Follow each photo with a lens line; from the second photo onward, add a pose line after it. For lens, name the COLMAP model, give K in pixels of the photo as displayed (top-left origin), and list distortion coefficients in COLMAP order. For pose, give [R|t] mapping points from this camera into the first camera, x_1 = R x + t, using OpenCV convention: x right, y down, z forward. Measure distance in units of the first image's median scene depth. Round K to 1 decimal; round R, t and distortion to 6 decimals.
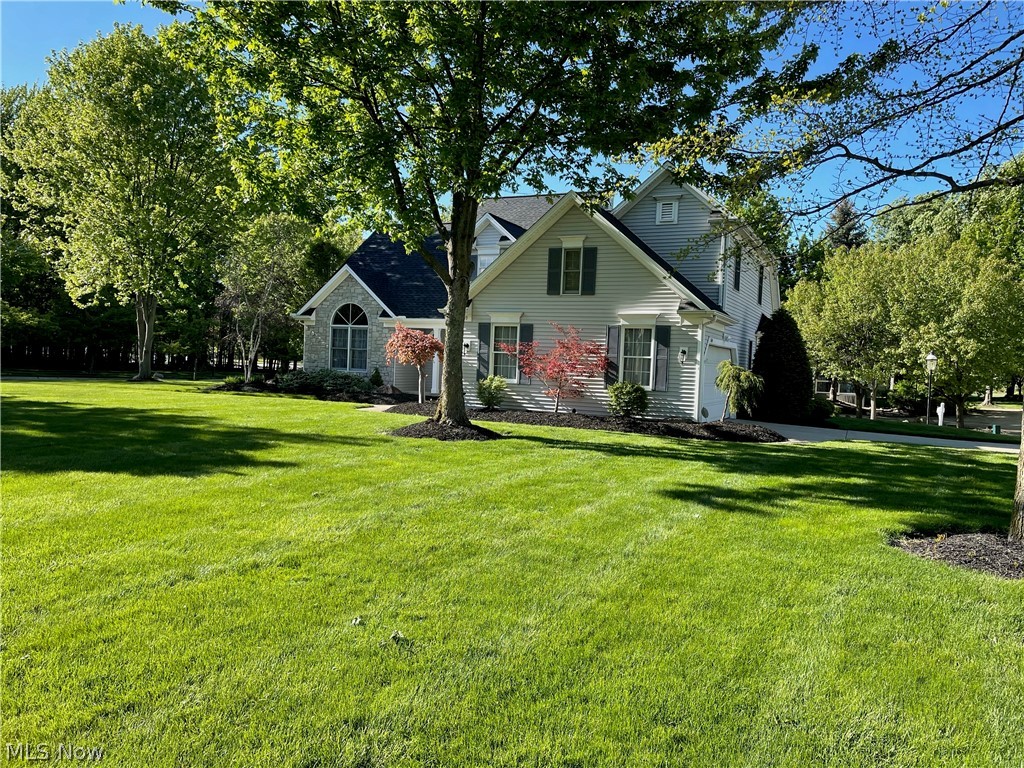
lens RADIAL K [[768.6, 0, 512.0], [0, 768.6, 384.0], [0, 0, 1]] dist [0.082699, -0.115239]
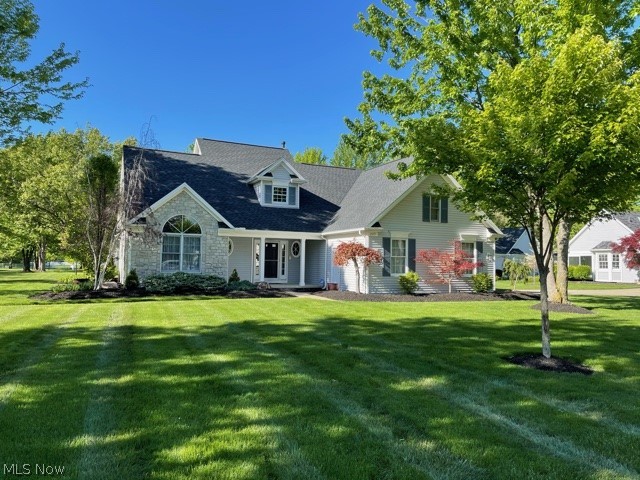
lens RADIAL K [[480.4, 0, 320.0], [0, 480.4, 240.0], [0, 0, 1]] dist [0.082699, -0.115239]
pose [[0.661421, 0.002551, 0.750011, -0.829912], [0.029949, 0.999107, -0.029810, -0.050315], [-0.749417, 0.042179, 0.660753, 0.471321]]
